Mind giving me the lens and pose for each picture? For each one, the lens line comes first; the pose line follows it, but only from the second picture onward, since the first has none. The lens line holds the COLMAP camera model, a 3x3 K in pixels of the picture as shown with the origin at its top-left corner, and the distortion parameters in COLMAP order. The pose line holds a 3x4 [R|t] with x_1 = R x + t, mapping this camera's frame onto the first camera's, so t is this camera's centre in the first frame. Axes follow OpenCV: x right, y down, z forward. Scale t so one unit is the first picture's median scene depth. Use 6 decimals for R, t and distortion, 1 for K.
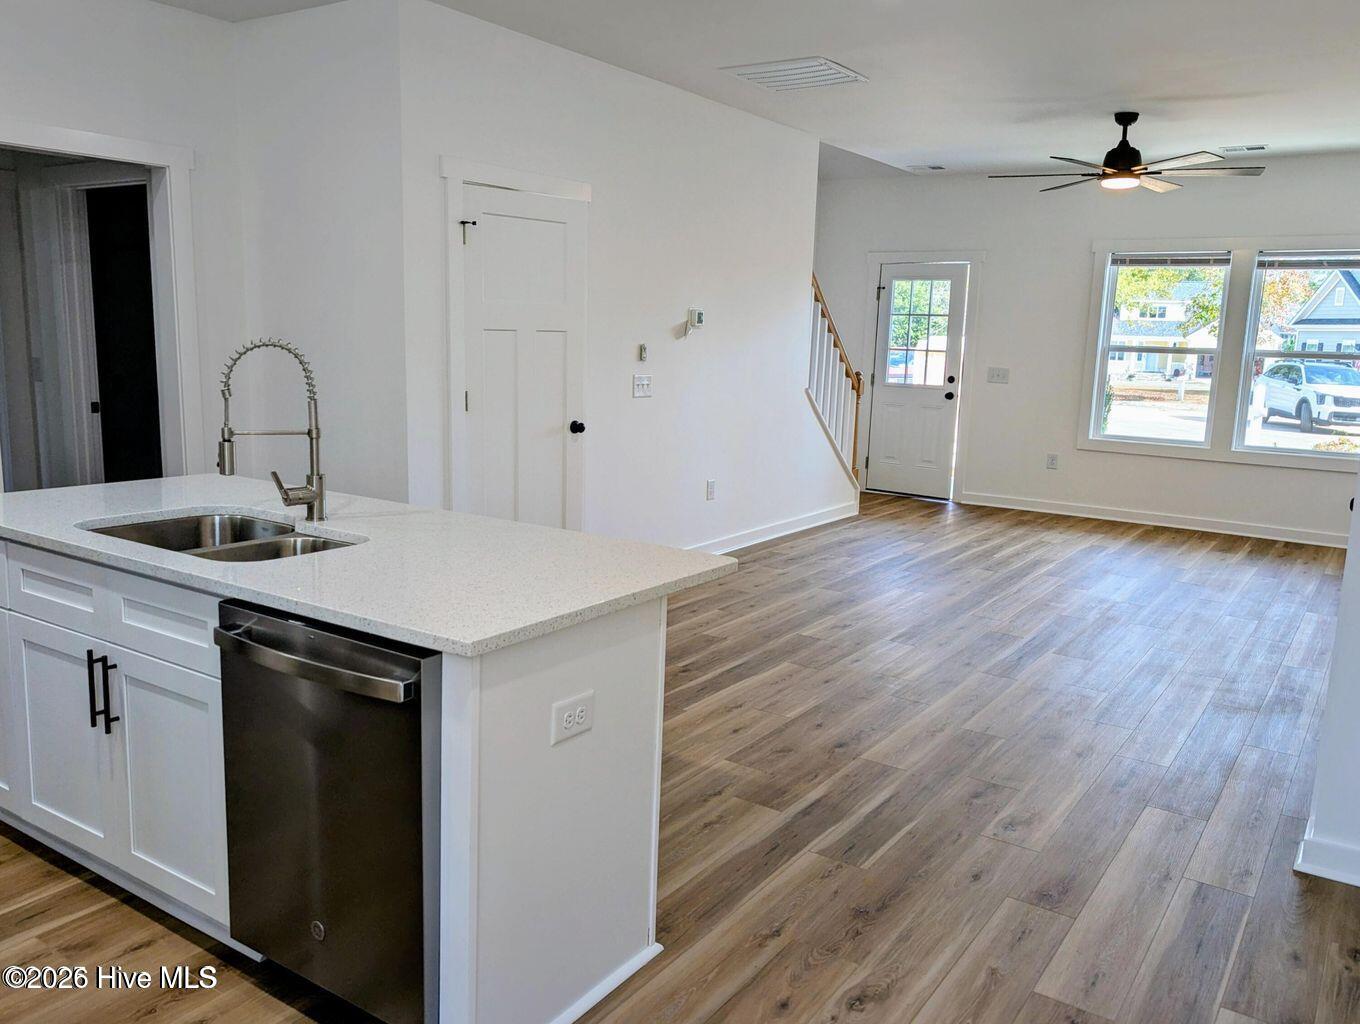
lens RADIAL K [[1024.2, 0, 671.1], [0, 1024.2, 502.6], [0, 0, 1]] dist [-0.022003, -0.001756]
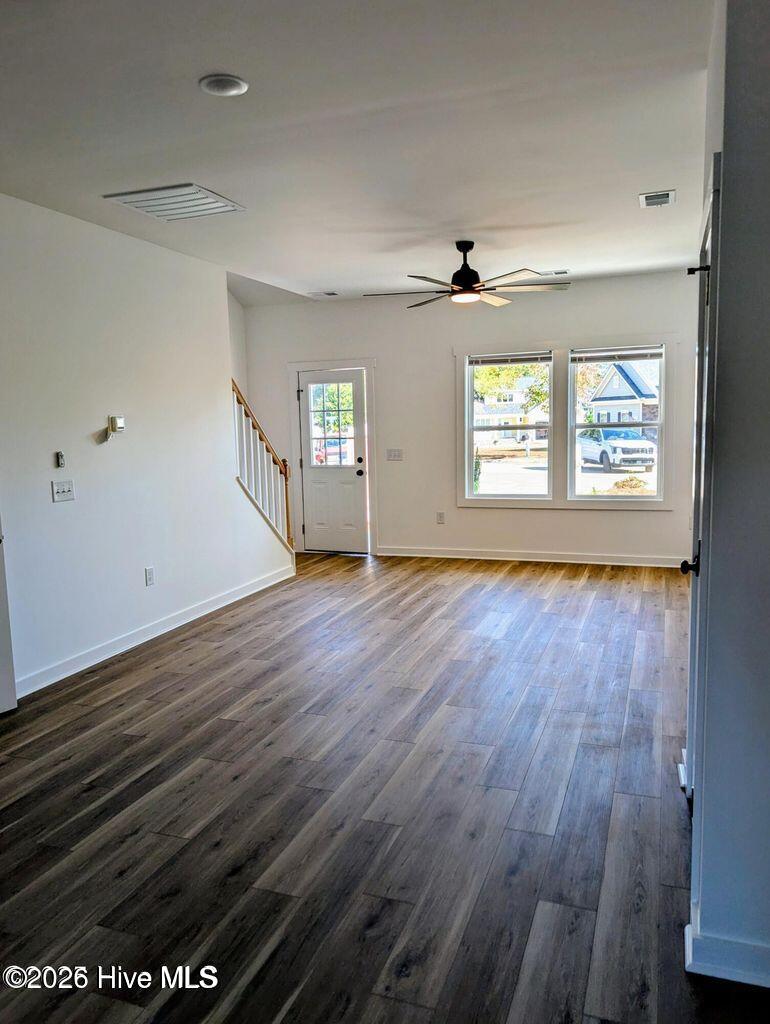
lens RADIAL K [[727.8, 0, 384.2], [0, 727.8, 511.5], [0, 0, 1]] dist [-0.008802, -0.015321]
pose [[0.962192, -0.085917, 0.258466, 0.095334], [0.097467, 0.994718, -0.032186, -0.036298], [-0.254335, 0.056161, 0.965484, 0.185397]]
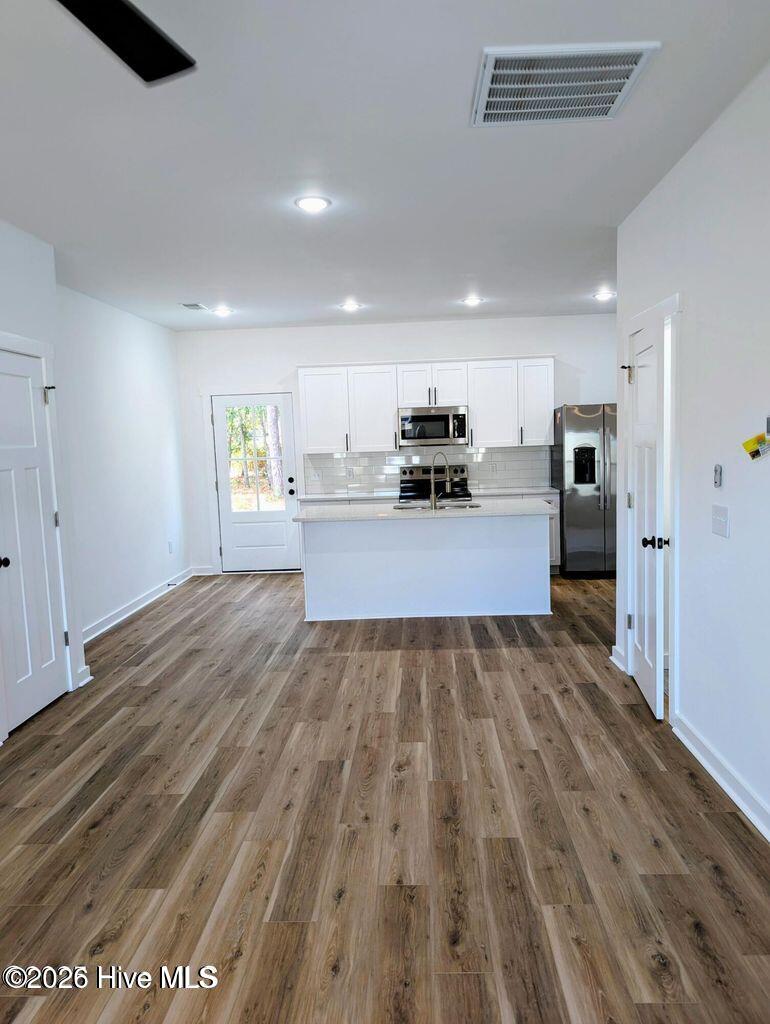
lens RADIAL K [[727.8, 0, 384.2], [0, 727.8, 512.2], [0, 0, 1]] dist [-0.008802, -0.015321]
pose [[-0.835911, 0.054089, -0.546193, 0.459856], [-0.086243, 0.969827, 0.228031, -0.217701], [0.542047, 0.237719, -0.806024, 1.274859]]
